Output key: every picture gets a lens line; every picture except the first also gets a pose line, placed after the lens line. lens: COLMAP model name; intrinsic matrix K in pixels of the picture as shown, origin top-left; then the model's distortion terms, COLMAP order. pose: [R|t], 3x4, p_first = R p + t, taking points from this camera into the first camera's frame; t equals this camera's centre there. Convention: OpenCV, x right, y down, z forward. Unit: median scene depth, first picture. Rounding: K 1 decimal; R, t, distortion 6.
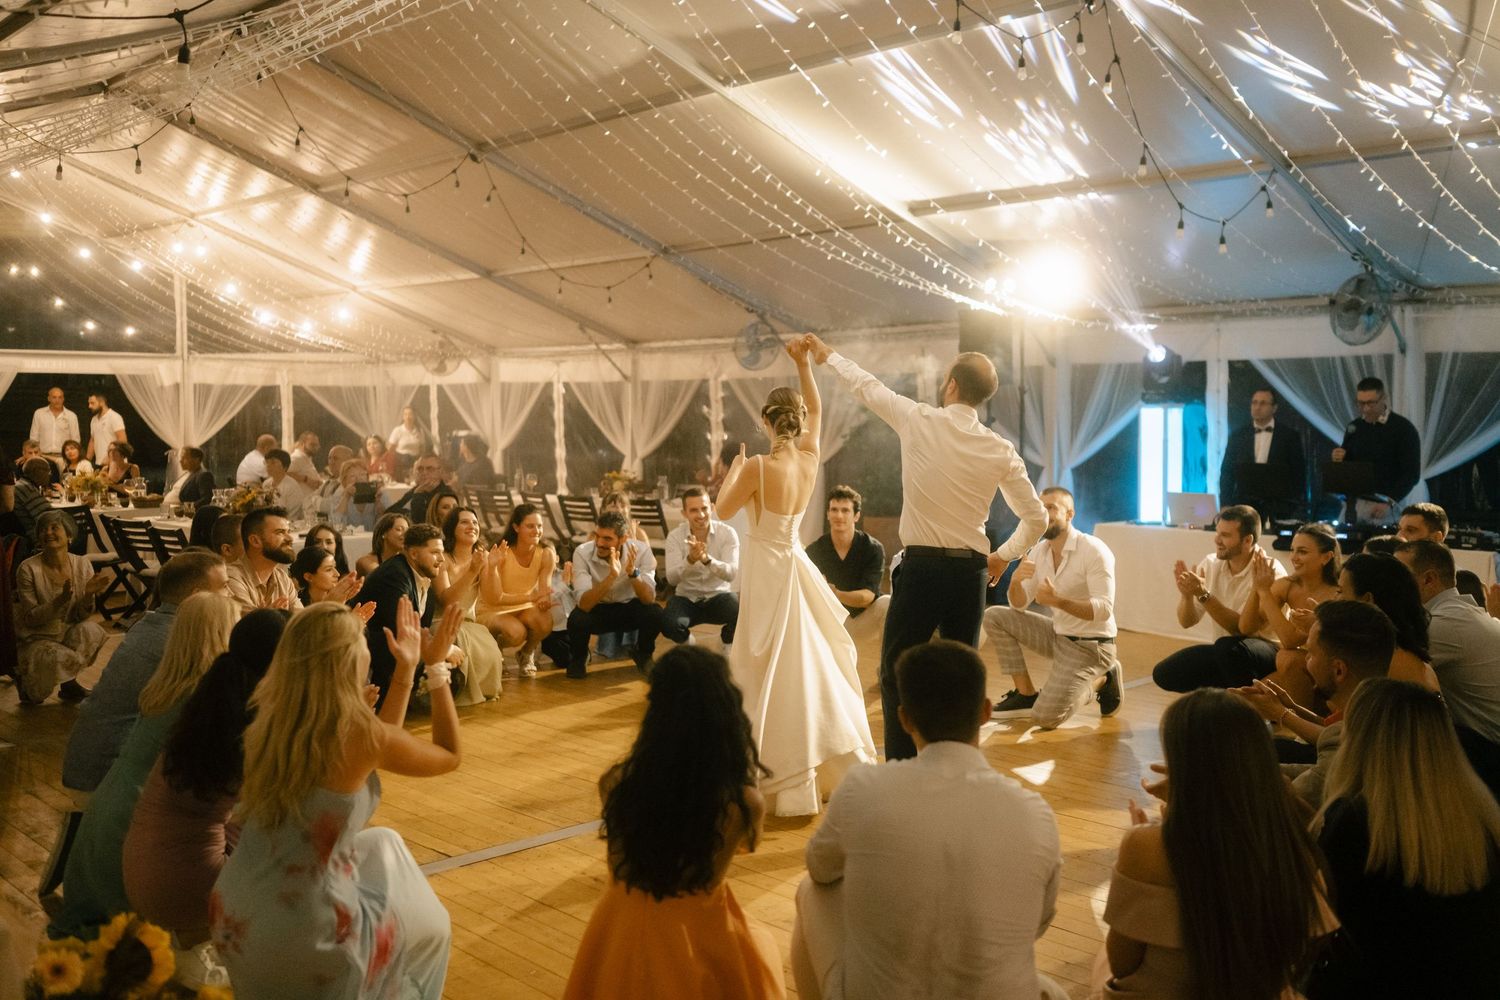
lens RADIAL K [[1434.1, 0, 758.8], [0, 1434.1, 506.9], [0, 0, 1]] dist [0.002845, 0.000000]
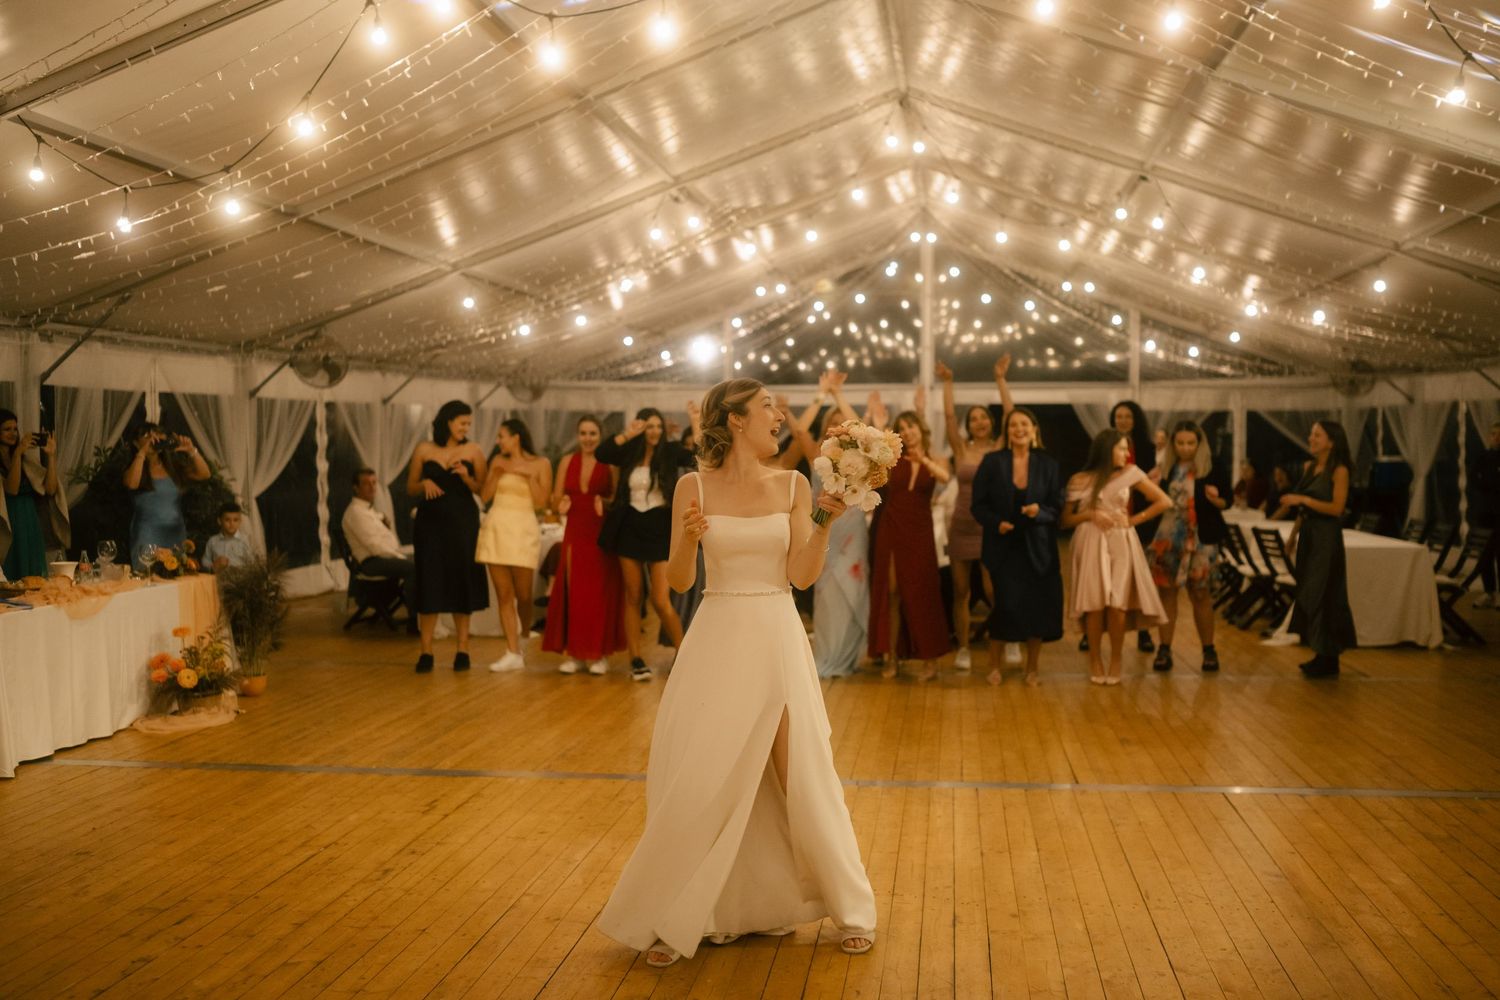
lens RADIAL K [[1434.1, 0, 745.3], [0, 1434.1, 489.8], [0, 0, 1]] dist [0.002845, 0.000000]
pose [[0.632867, 0.024569, -0.773871, 0.421313], [-0.048721, 0.998779, -0.008134, -0.007560], [0.772726, 0.042851, 0.633291, 0.178648]]
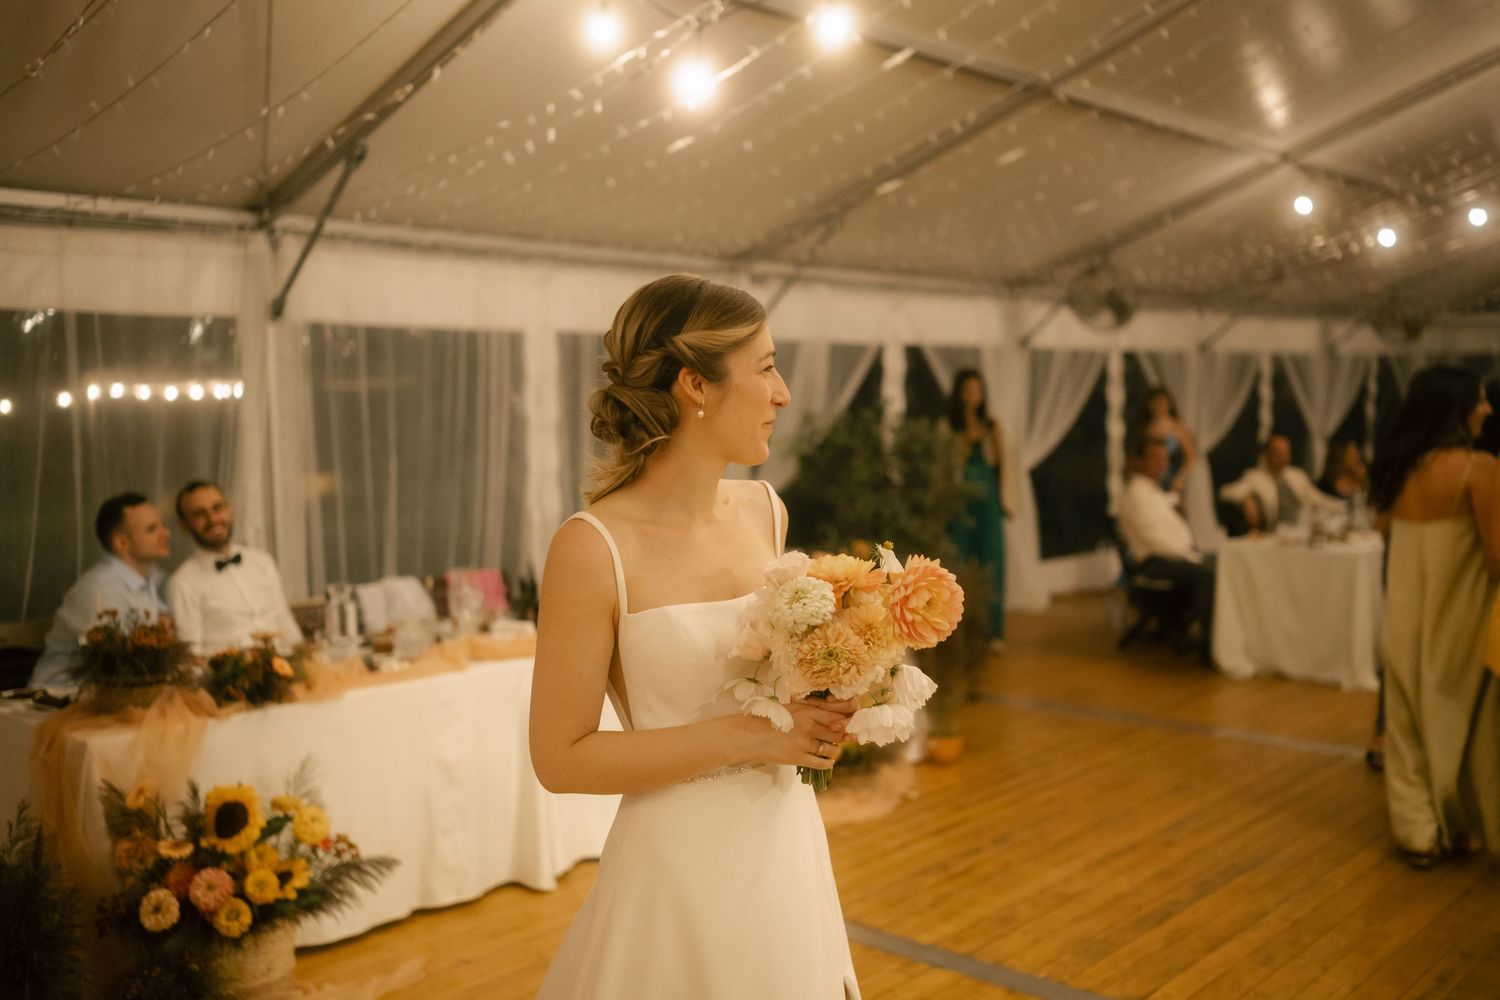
lens RADIAL K [[1434.1, 0, 736.8], [0, 1434.1, 510.4], [0, 0, 1]] dist [0.002845, 0.000000]
pose [[0.094361, 0.071260, -0.992984, 0.198175], [-0.047637, 0.996616, 0.066994, -0.019314], [0.994398, 0.040981, 0.097436, 0.326115]]
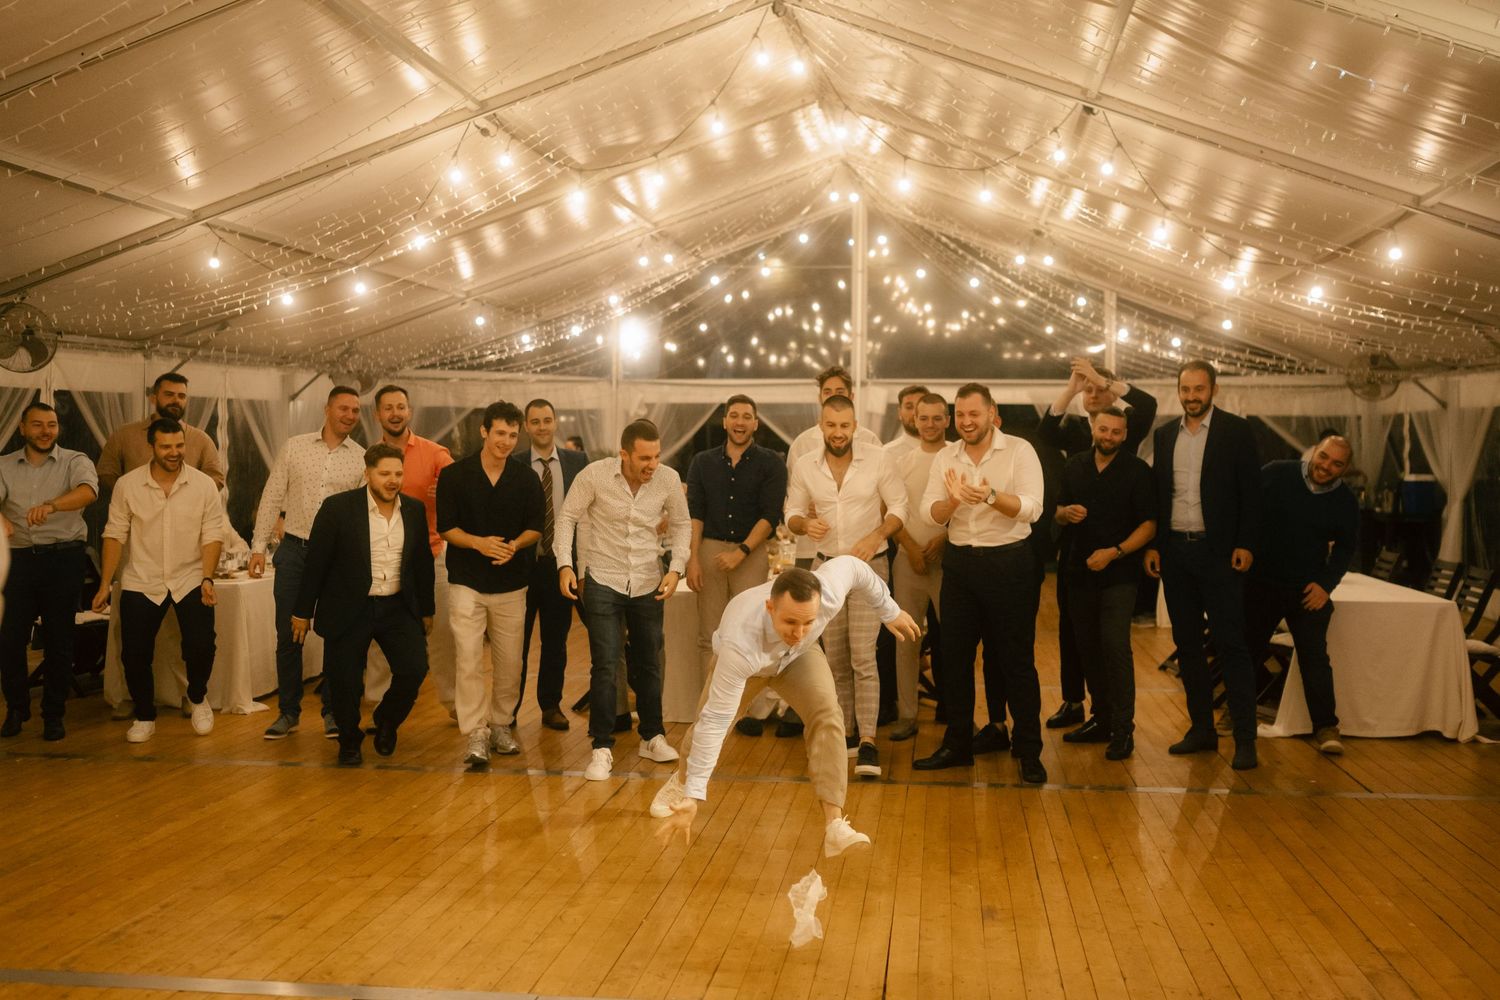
lens RADIAL K [[1601.1, 0, 727.3], [0, 1601.1, 473.5], [0, 0, 1]] dist [0.004522, 0.000000]
pose [[0.639400, 0.019982, -0.768615, 0.348118], [-0.059774, 0.997929, -0.023782, -0.022150], [0.766547, 0.061149, 0.639270, 0.346878]]
